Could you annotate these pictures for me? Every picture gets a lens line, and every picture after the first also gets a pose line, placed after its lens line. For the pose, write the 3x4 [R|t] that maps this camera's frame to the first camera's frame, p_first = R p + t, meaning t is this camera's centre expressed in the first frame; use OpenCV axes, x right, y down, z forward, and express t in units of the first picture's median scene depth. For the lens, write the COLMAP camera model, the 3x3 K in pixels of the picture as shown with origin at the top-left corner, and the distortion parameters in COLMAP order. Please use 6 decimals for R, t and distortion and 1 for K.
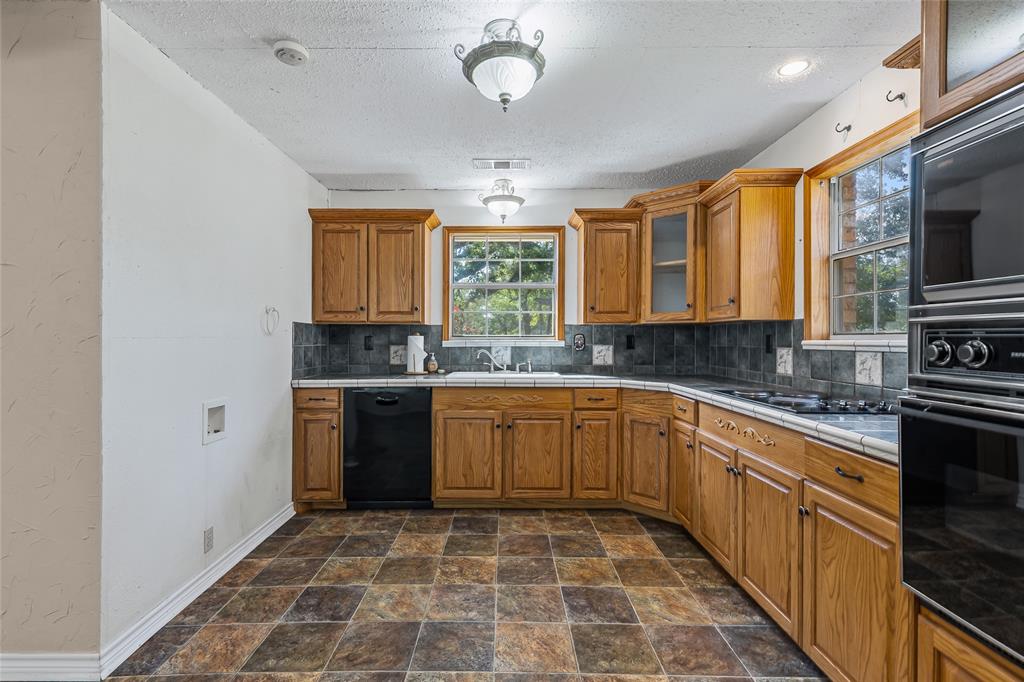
lens RADIAL K [[484.9, 0, 508.9], [0, 484.9, 345.0], [0, 0, 1]] dist [0.000336, -0.000245]
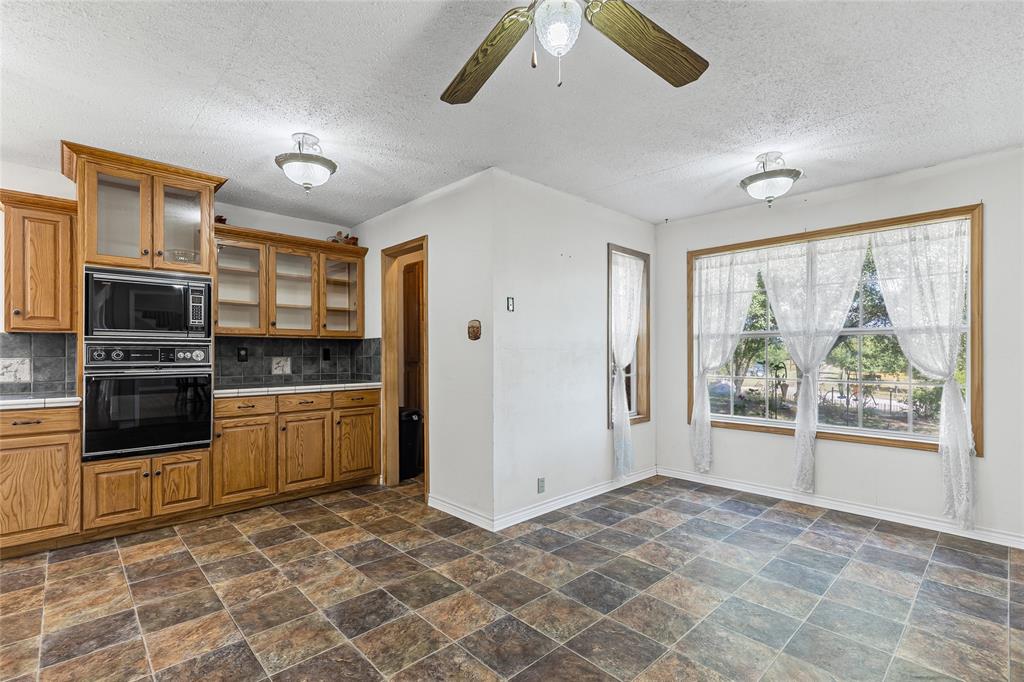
lens RADIAL K [[484.9, 0, 511.2], [0, 484.9, 341.6], [0, 0, 1]] dist [0.000336, -0.000245]
pose [[-0.674614, 0.006772, 0.738140, -1.287726], [0.012313, 0.999922, 0.002080, -0.025946], [-0.738068, 0.010492, -0.674644, 1.410097]]
